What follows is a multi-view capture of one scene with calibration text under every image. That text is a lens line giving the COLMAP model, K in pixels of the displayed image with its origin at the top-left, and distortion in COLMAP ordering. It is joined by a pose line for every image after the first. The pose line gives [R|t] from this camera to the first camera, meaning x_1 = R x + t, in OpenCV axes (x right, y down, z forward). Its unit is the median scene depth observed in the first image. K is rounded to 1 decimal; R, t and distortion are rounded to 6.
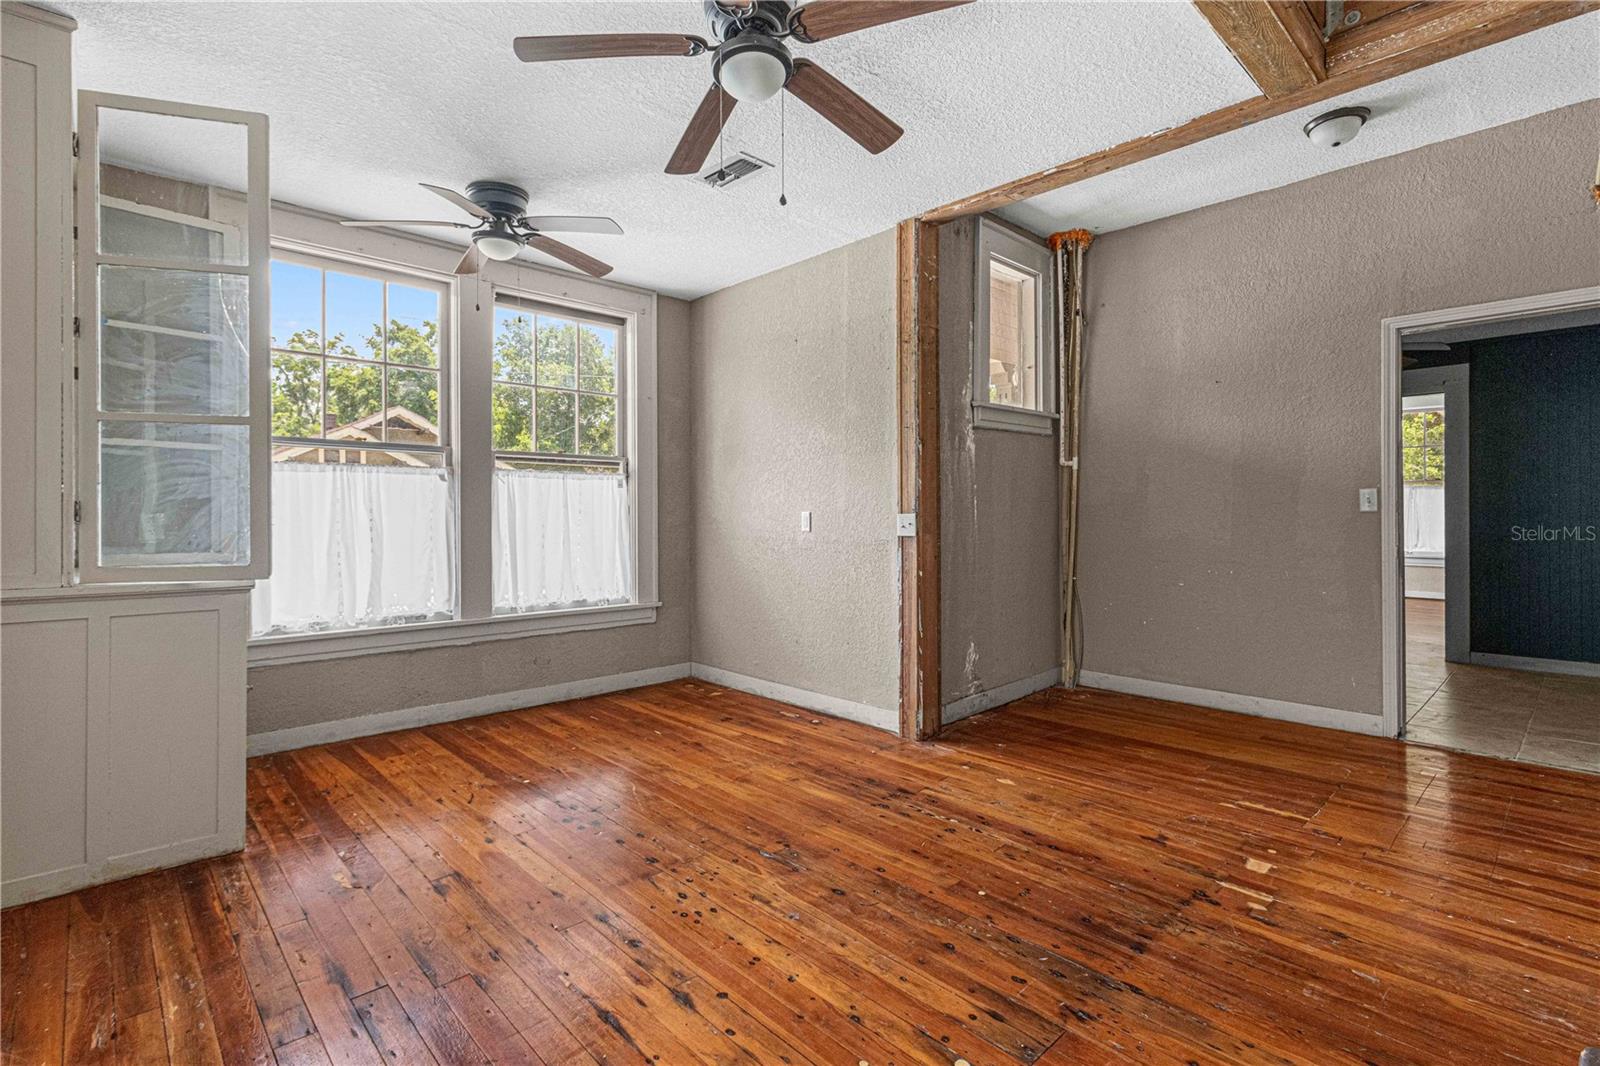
lens RADIAL K [[750.3, 0, 795.4], [0, 750.3, 515.1], [0, 0, 1]] dist [0.003818, 0.000368]
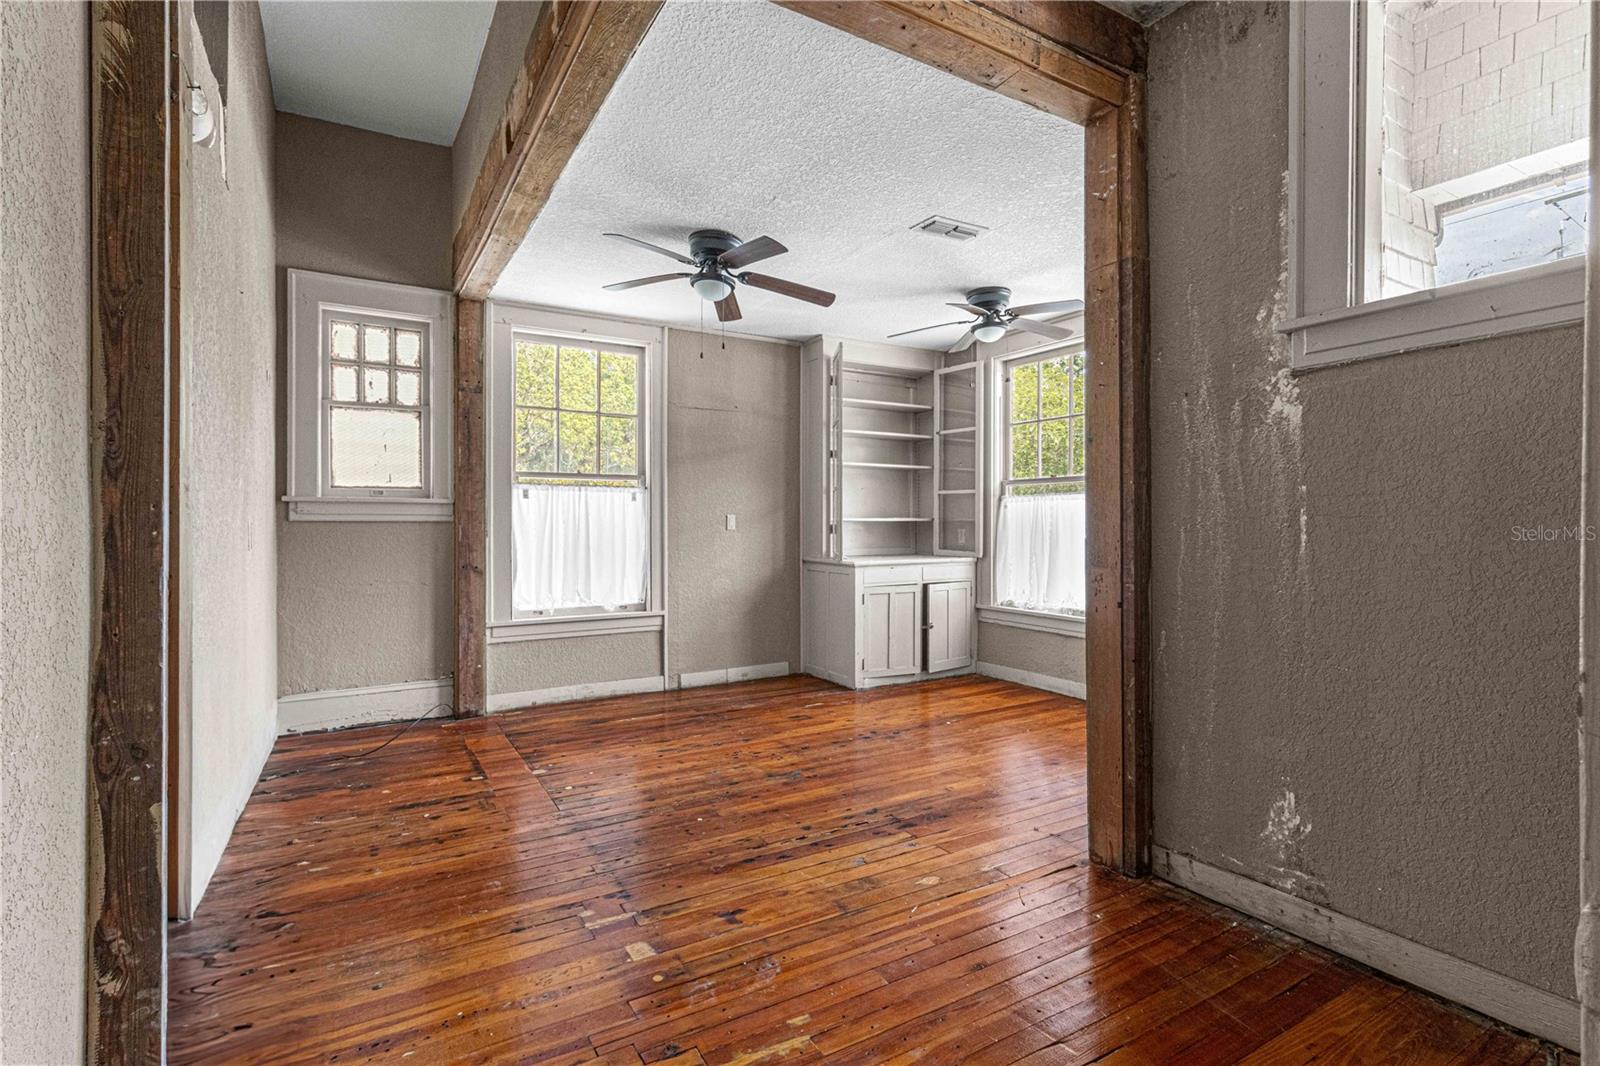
lens RADIAL K [[750.3, 0, 795.4], [0, 750.3, 515.1], [0, 0, 1]] dist [0.003818, 0.000368]
pose [[-0.218370, -0.009386, -0.975821, 1.249901], [-0.002079, 0.999956, -0.009153, -0.022188], [0.975864, 0.000030, -0.218380, 1.198389]]
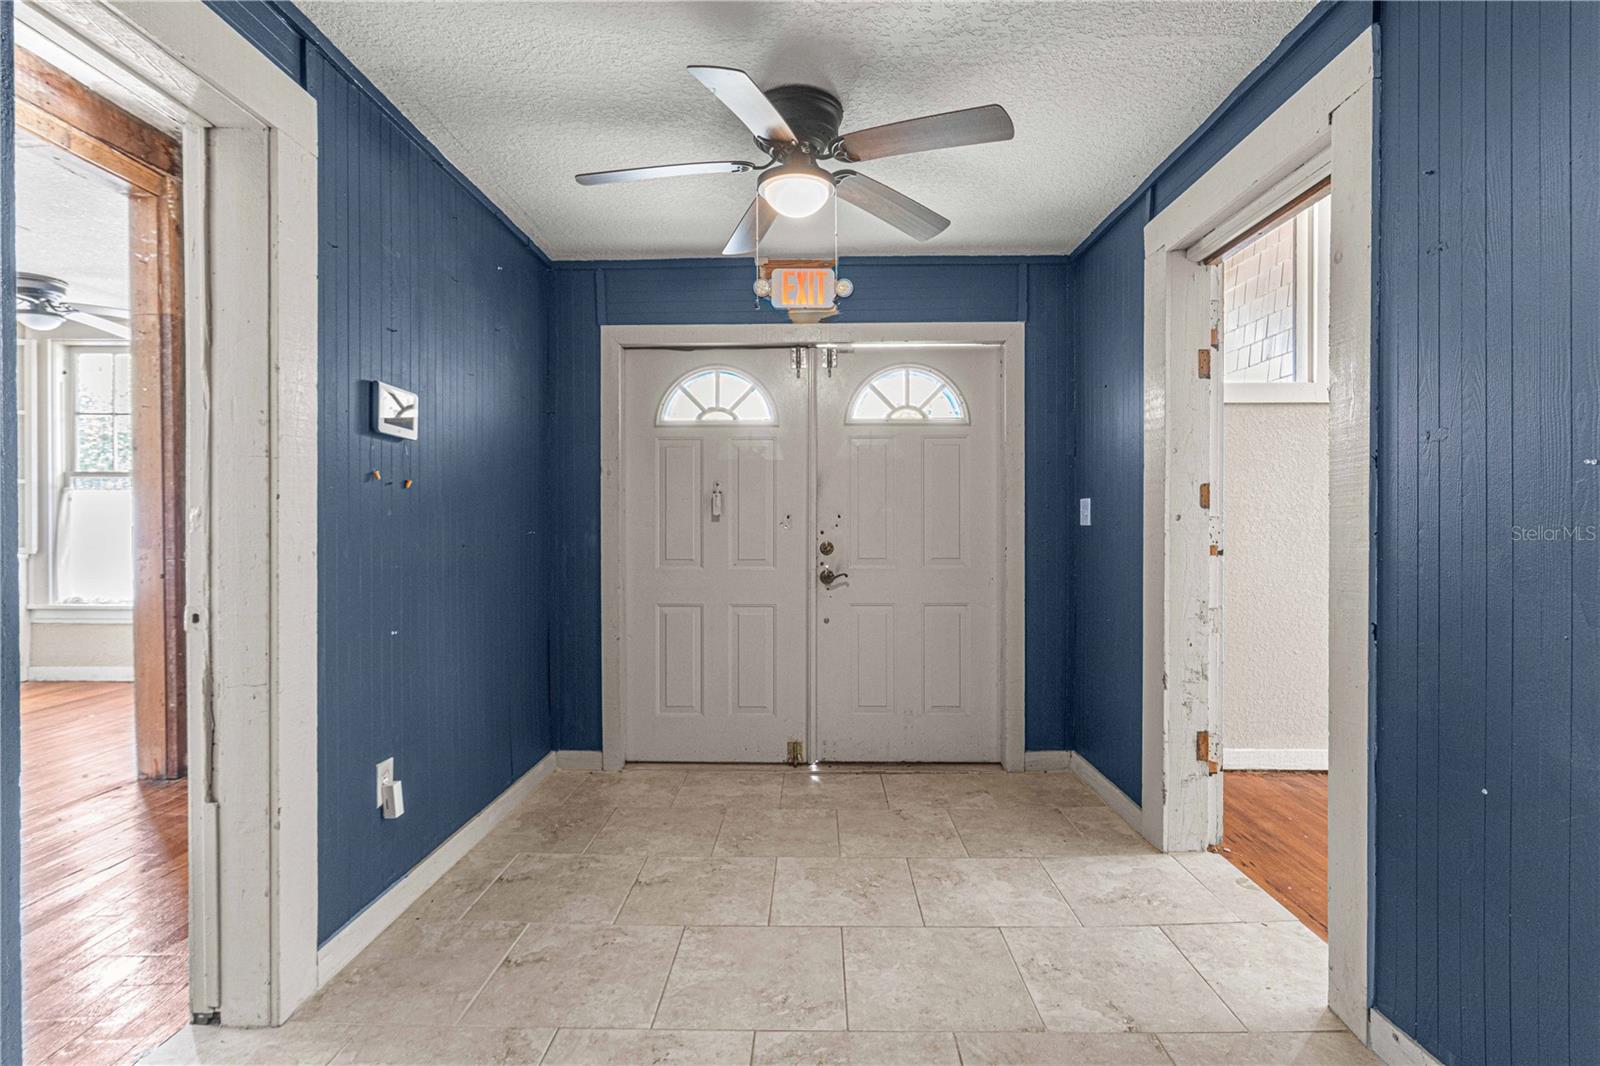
lens RADIAL K [[747.0, 0, 801.8], [0, 747.0, 536.4], [0, 0, 1]] dist [0.001963, -0.000247]
pose [[0.717602, 0.014619, -0.696300, 1.868479], [-0.007018, 0.999881, 0.013760, -0.008874], [0.696418, -0.004988, 0.717619, 1.240181]]
